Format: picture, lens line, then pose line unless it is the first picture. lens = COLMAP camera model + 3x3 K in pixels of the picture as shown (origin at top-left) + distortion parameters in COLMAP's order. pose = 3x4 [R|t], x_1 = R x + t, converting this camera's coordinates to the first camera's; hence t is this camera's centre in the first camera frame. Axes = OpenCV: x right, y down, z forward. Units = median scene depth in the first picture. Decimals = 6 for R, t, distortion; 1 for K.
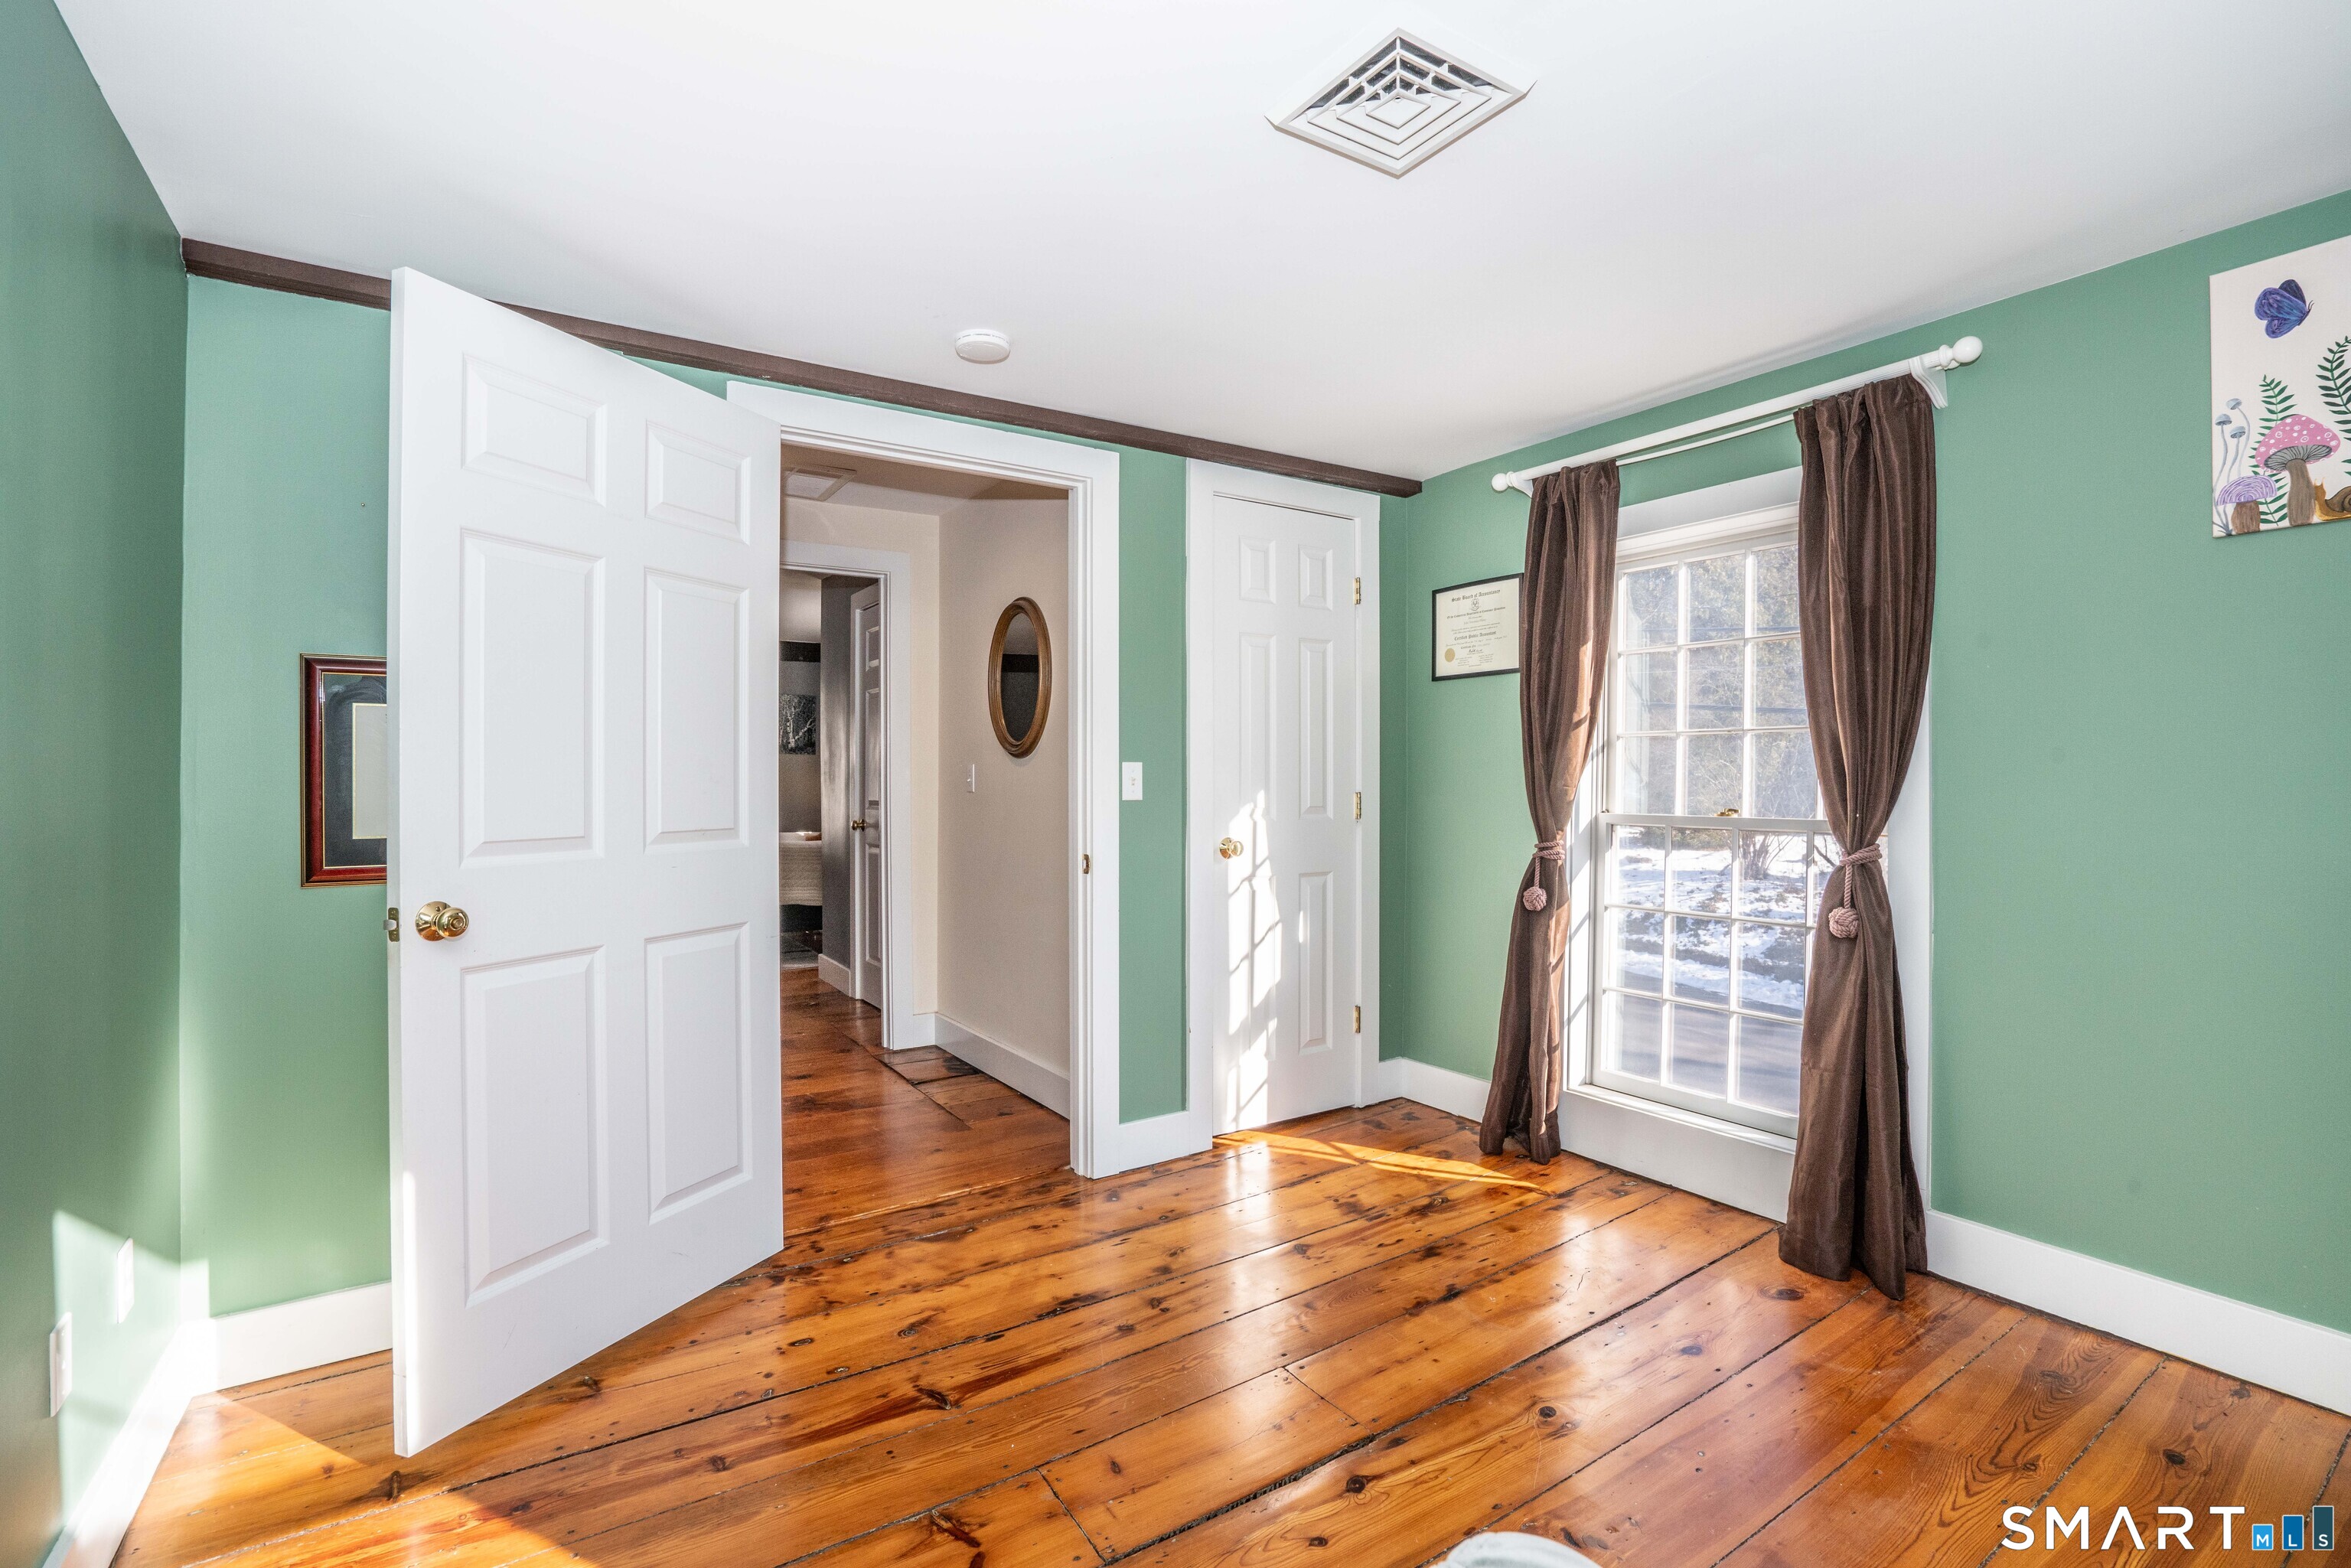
lens RADIAL K [[1053.8, 0, 1175.5], [0, 1053.8, 784.0], [0, 0, 1]] dist [-0.018174, 0.000176]
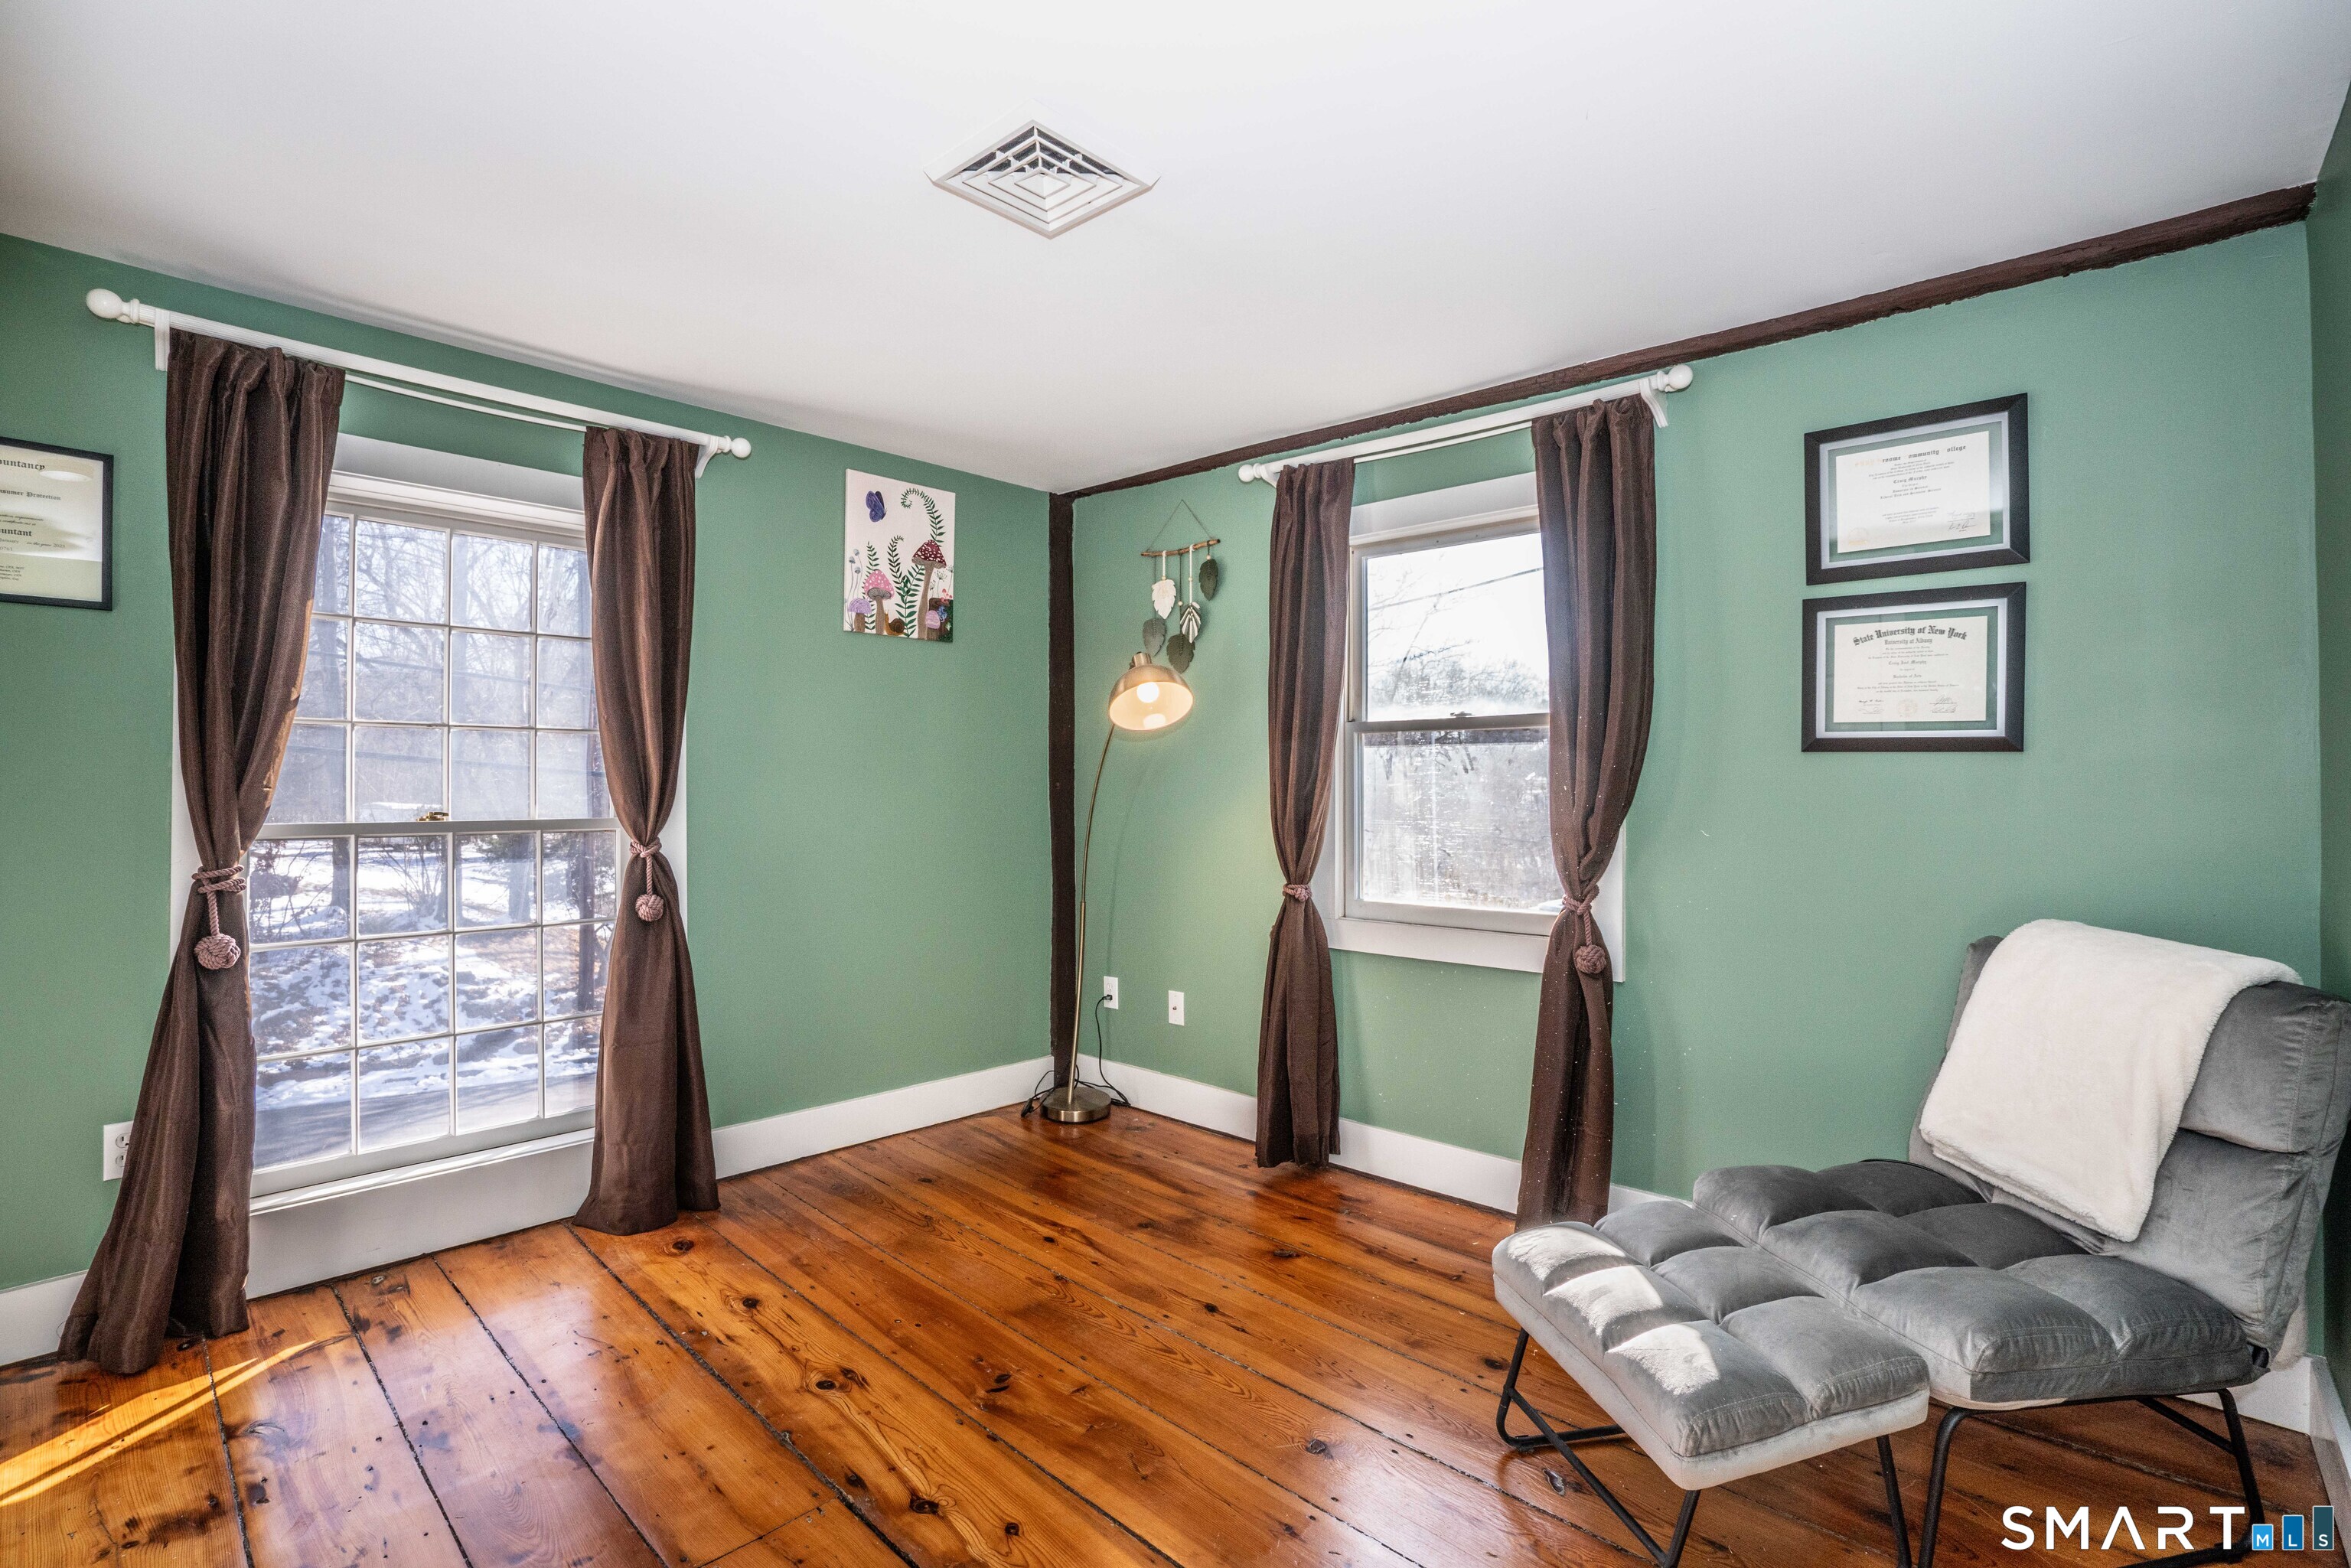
lens RADIAL K [[1063.4, 0, 1175.5], [0, 1063.4, 784.0], [0, 0, 1]] dist [-0.055781, 0.009894]
pose [[-0.231318, 0.004958, 0.972866, -0.672241], [0.007349, 0.999967, -0.003349, 0.009705], [-0.972850, 0.006375, -0.231347, 0.826768]]
